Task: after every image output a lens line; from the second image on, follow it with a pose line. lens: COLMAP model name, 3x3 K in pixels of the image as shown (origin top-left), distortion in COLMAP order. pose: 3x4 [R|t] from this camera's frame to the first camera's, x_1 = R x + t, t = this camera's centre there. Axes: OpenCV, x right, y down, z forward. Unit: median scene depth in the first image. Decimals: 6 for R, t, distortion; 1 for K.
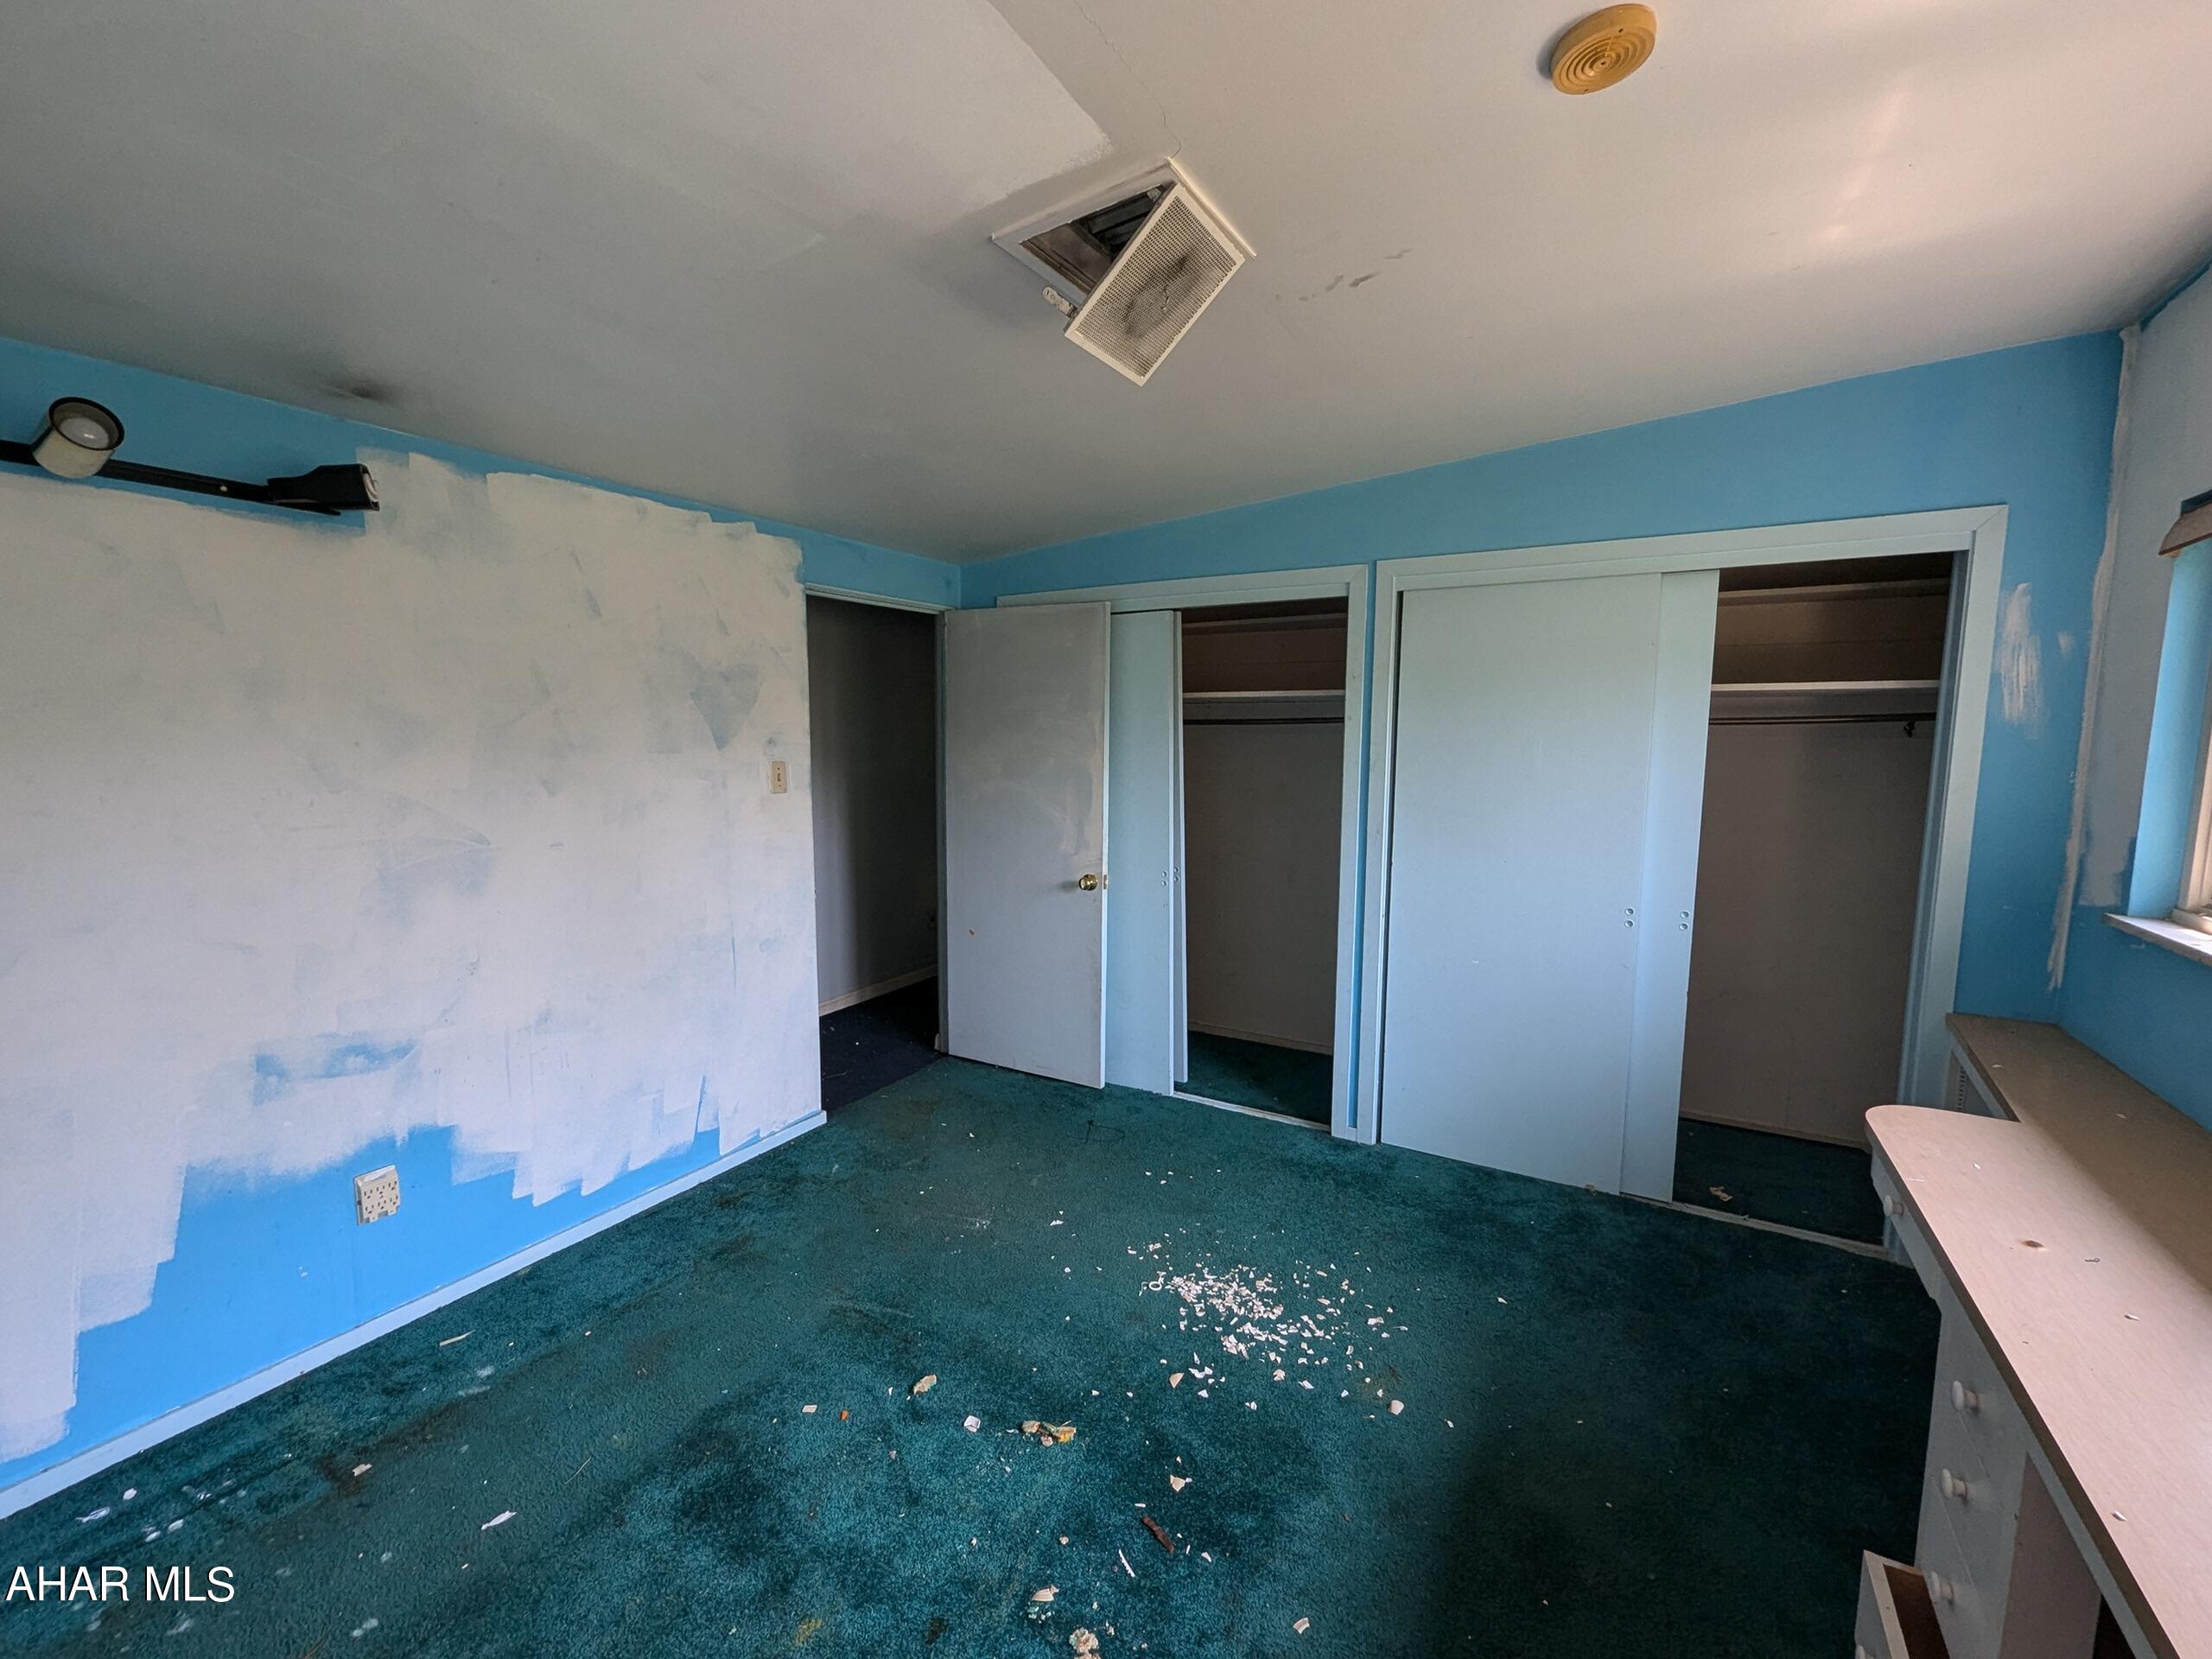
lens RADIAL K [[916.1, 0, 1107.4], [0, 916.1, 828.2], [0, 0, 1]] dist [0.000585, -0.000533]
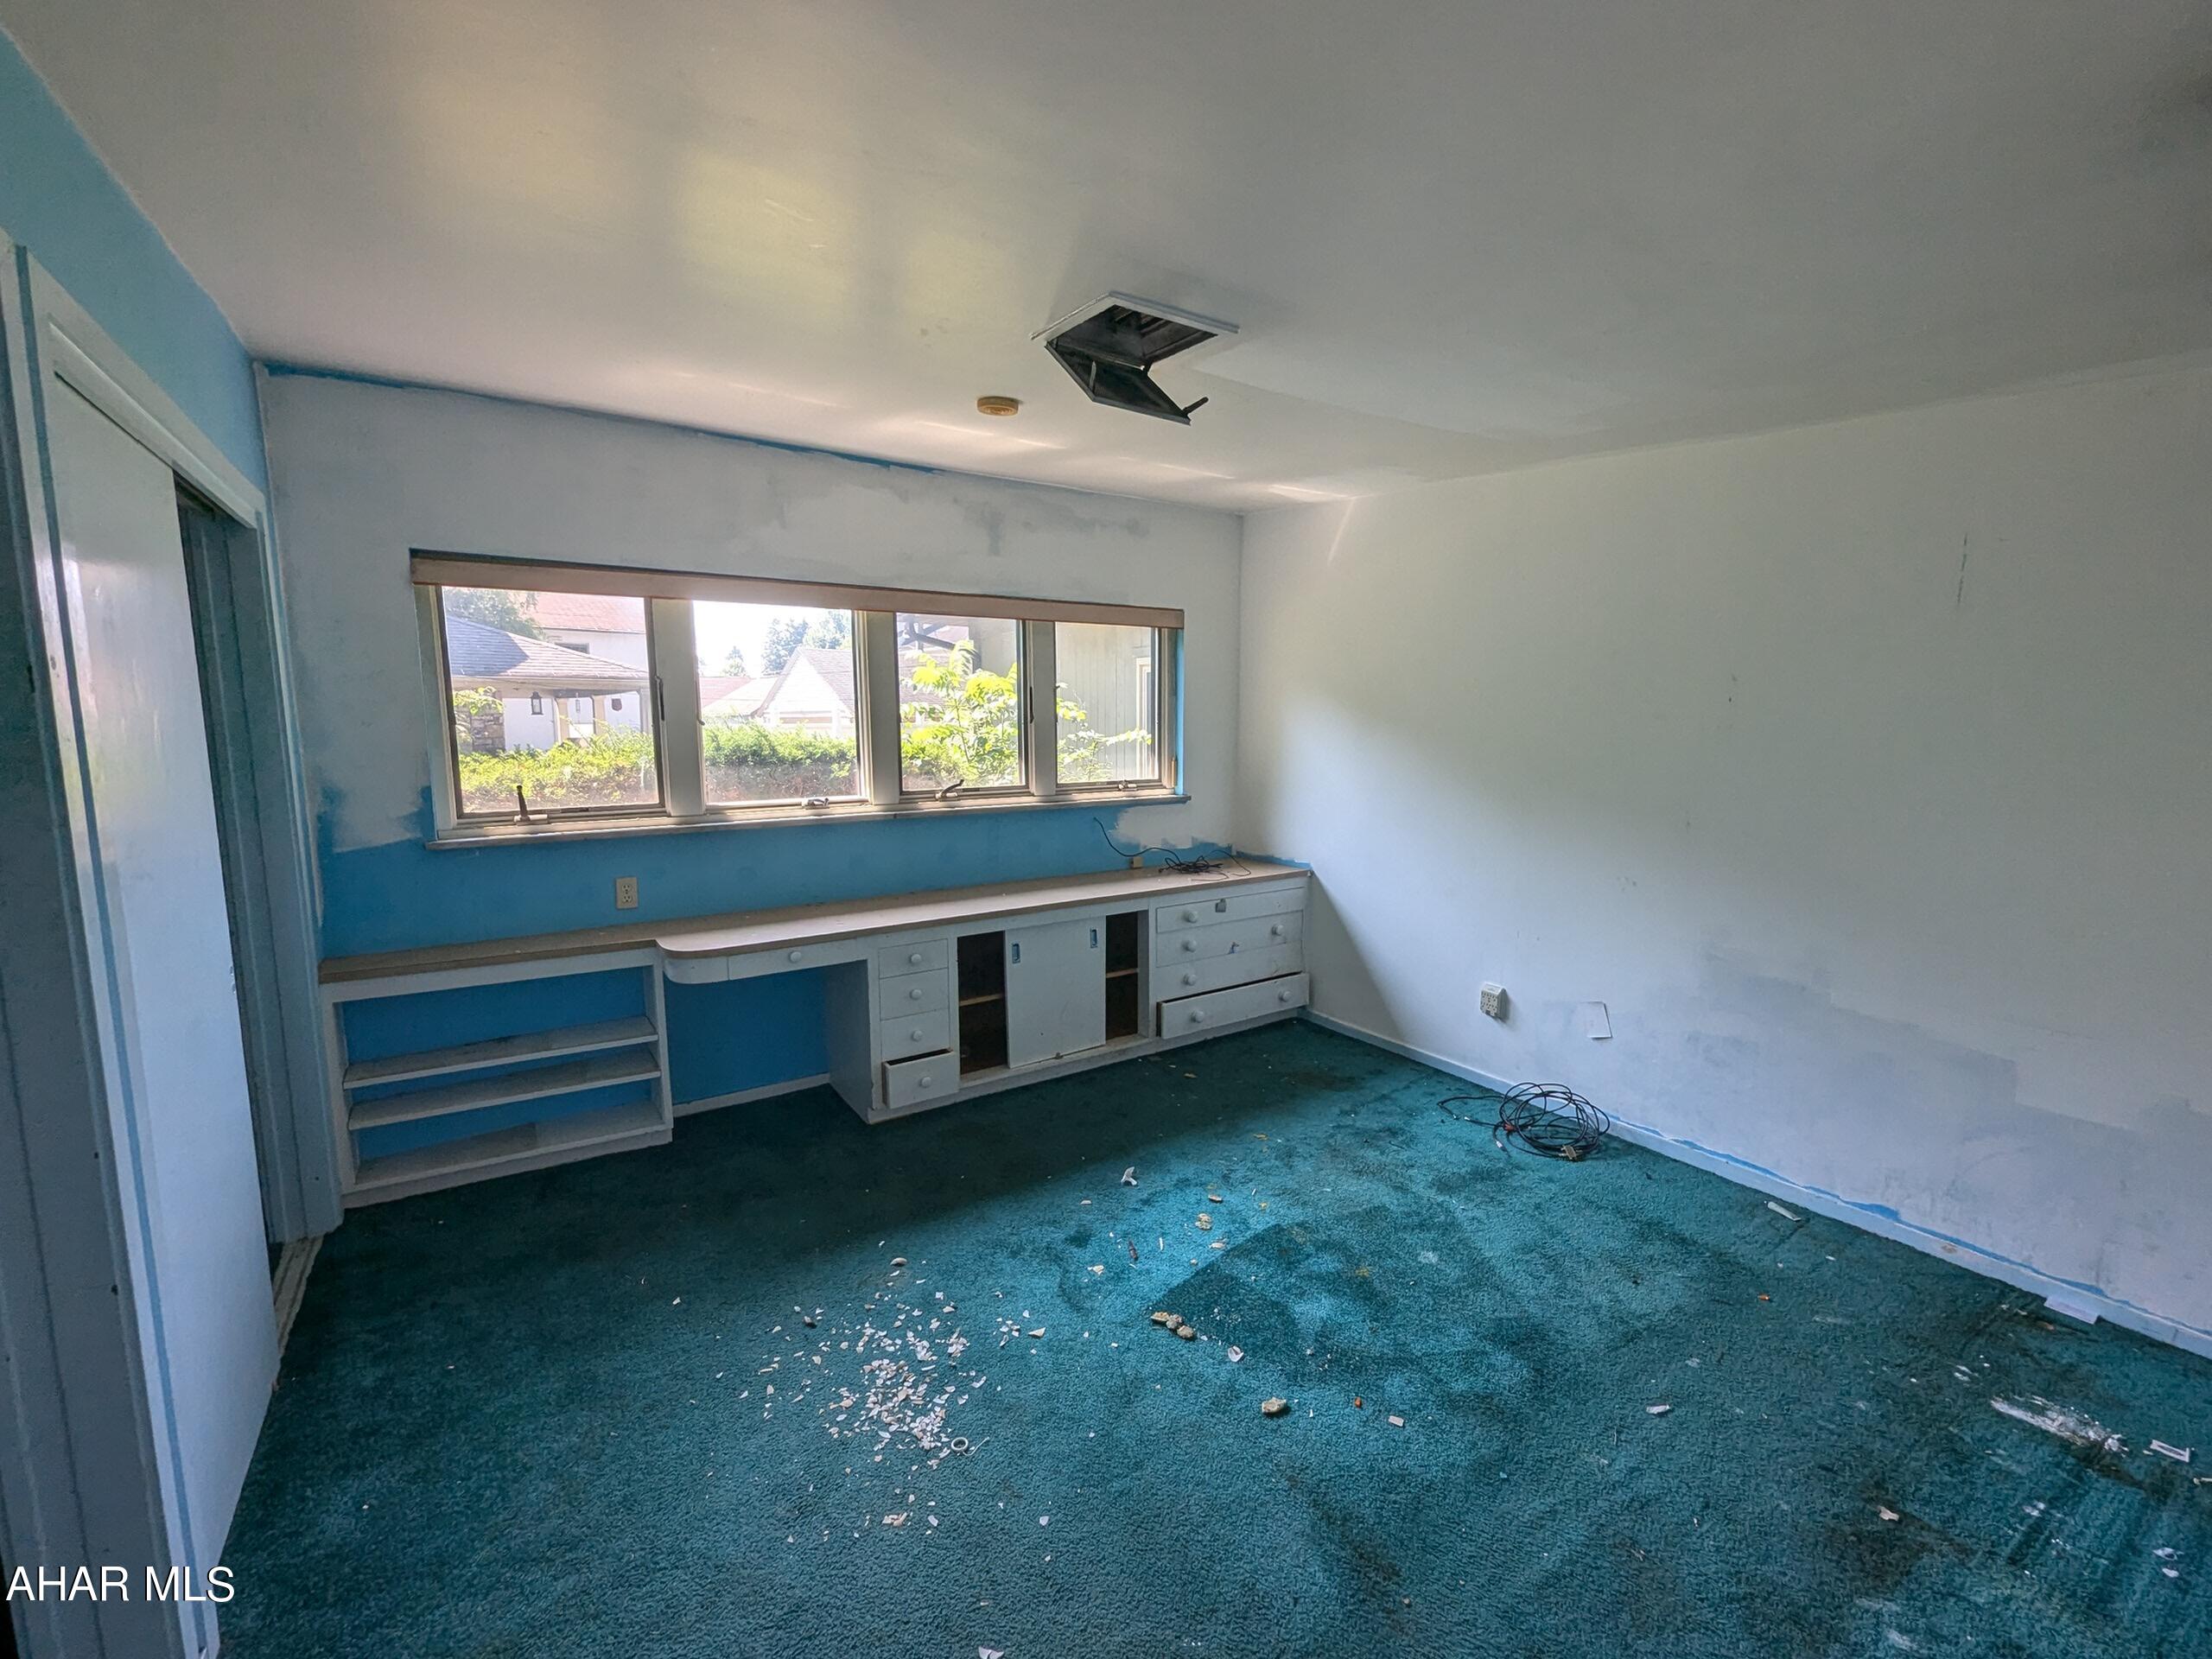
lens RADIAL K [[916.1, 0, 1105.3], [0, 916.1, 828.5], [0, 0, 1]] dist [0.000585, -0.000533]
pose [[-0.895926, -0.042552, 0.442160, -0.376826], [0.059322, 0.975024, 0.214033, -0.145226], [-0.440224, 0.217987, -0.871025, 1.553191]]
